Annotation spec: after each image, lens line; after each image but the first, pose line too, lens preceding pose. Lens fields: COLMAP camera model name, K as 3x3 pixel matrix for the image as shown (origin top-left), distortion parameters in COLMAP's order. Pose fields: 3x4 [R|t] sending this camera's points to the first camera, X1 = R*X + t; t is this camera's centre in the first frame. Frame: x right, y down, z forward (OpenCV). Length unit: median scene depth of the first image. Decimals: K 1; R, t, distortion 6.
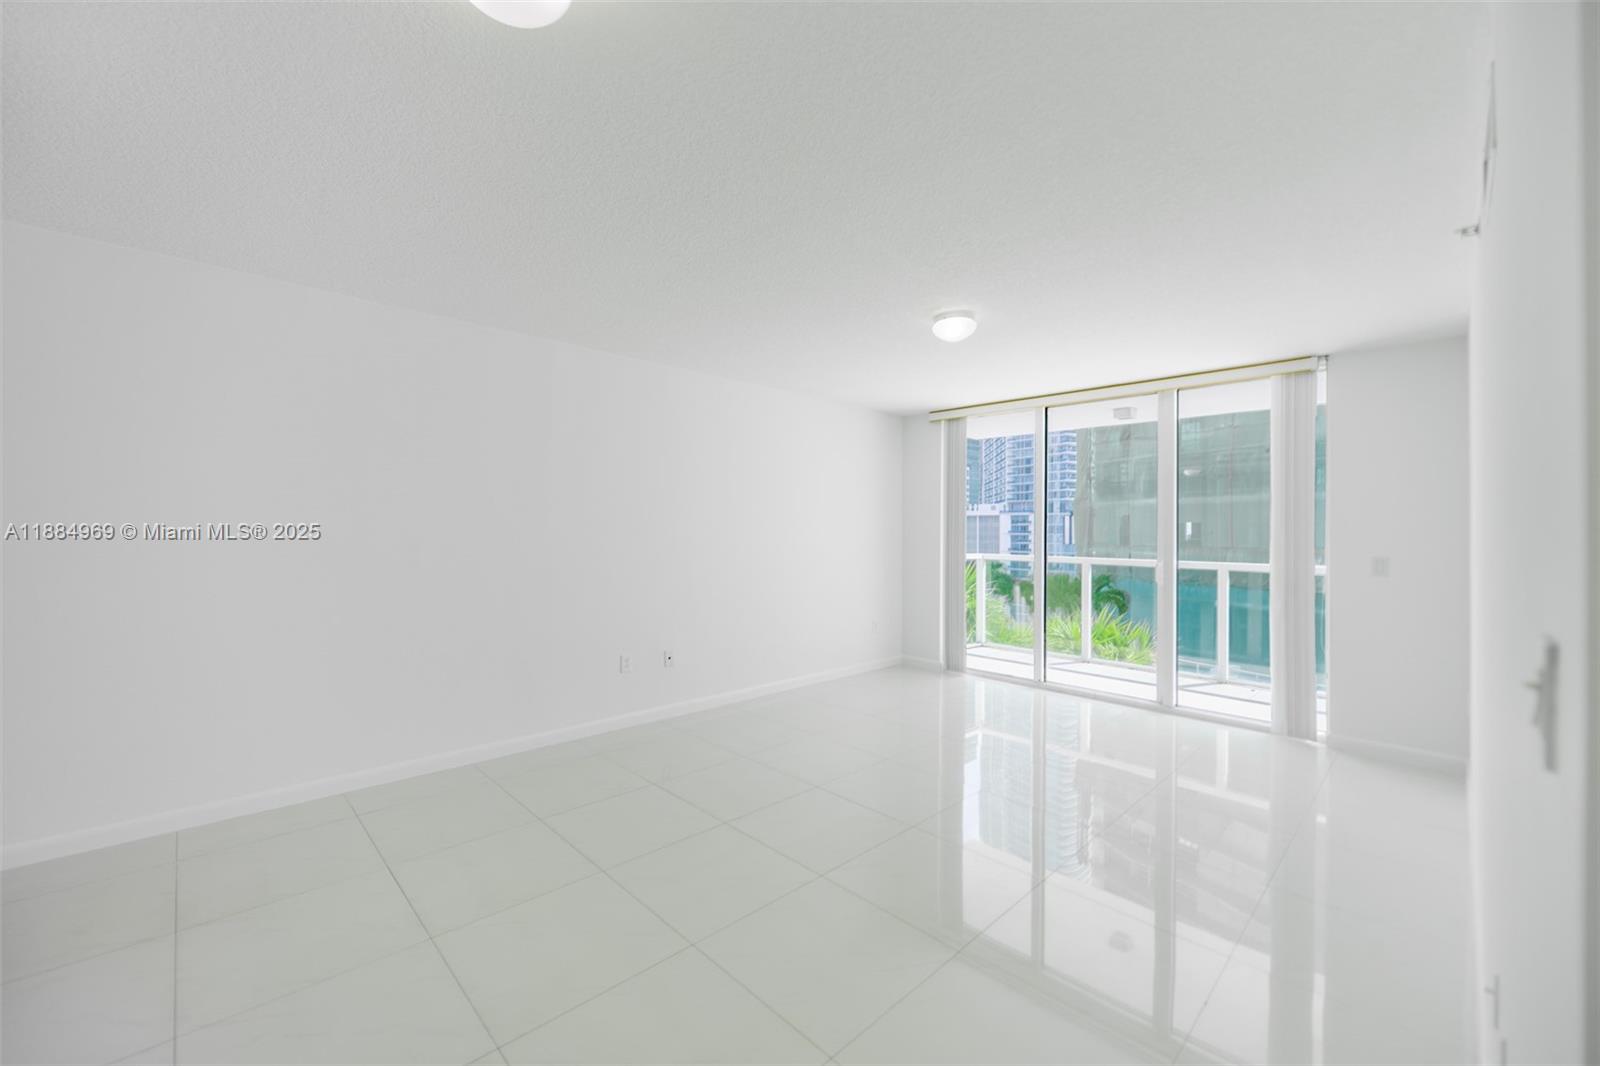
lens RADIAL K [[633.7, 0, 785.6], [0, 633.7, 525.0], [0, 0, 1]] dist [0.000822, -0.007198]
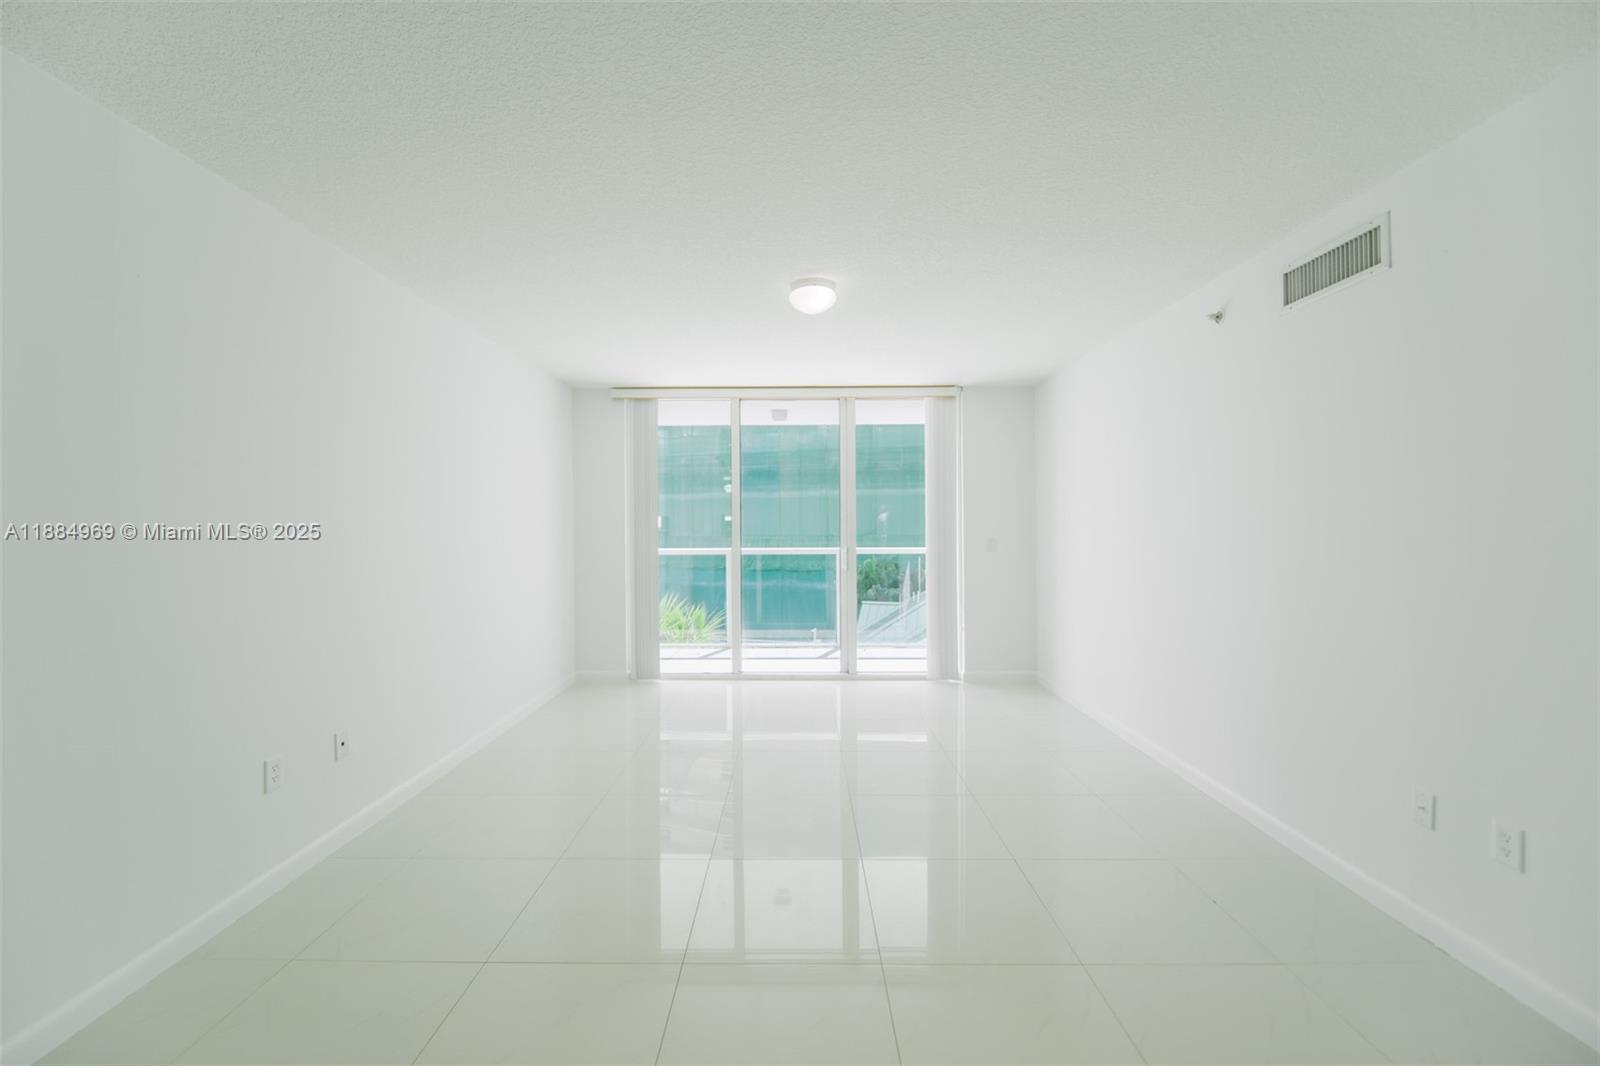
lens RADIAL K [[633.7, 0, 785.6], [0, 633.7, 525.0], [0, 0, 1]] dist [0.000822, -0.007198]
pose [[0.699133, -0.013071, 0.714872, -0.249944], [0.006787, 0.999909, 0.011646, 0.001869], [-0.714960, -0.003291, 0.699158, 0.235727]]
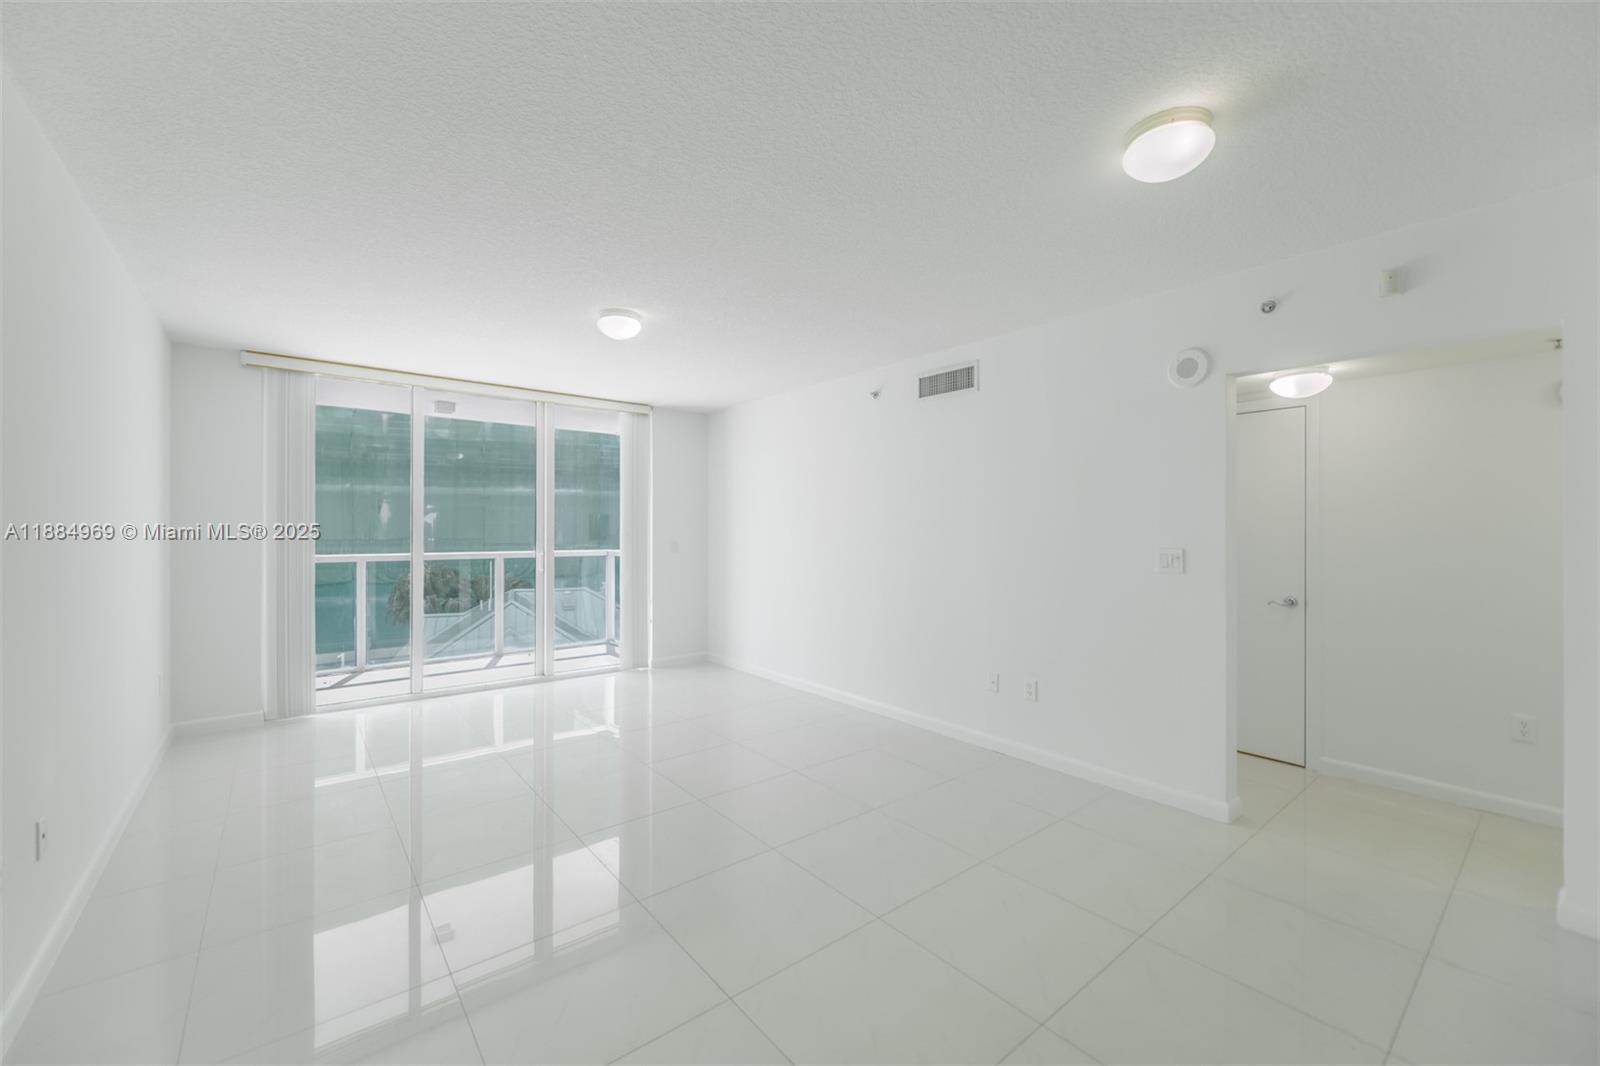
lens RADIAL K [[641.0, 0, 791.6], [0, 641.0, 527.3], [0, 0, 1]] dist [-0.000684, -0.000021]
pose [[0.083069, -0.008688, 0.996506, -0.441993], [-0.009619, 0.999908, 0.009520, -0.000671], [-0.996497, -0.010377, 0.082978, 0.383074]]
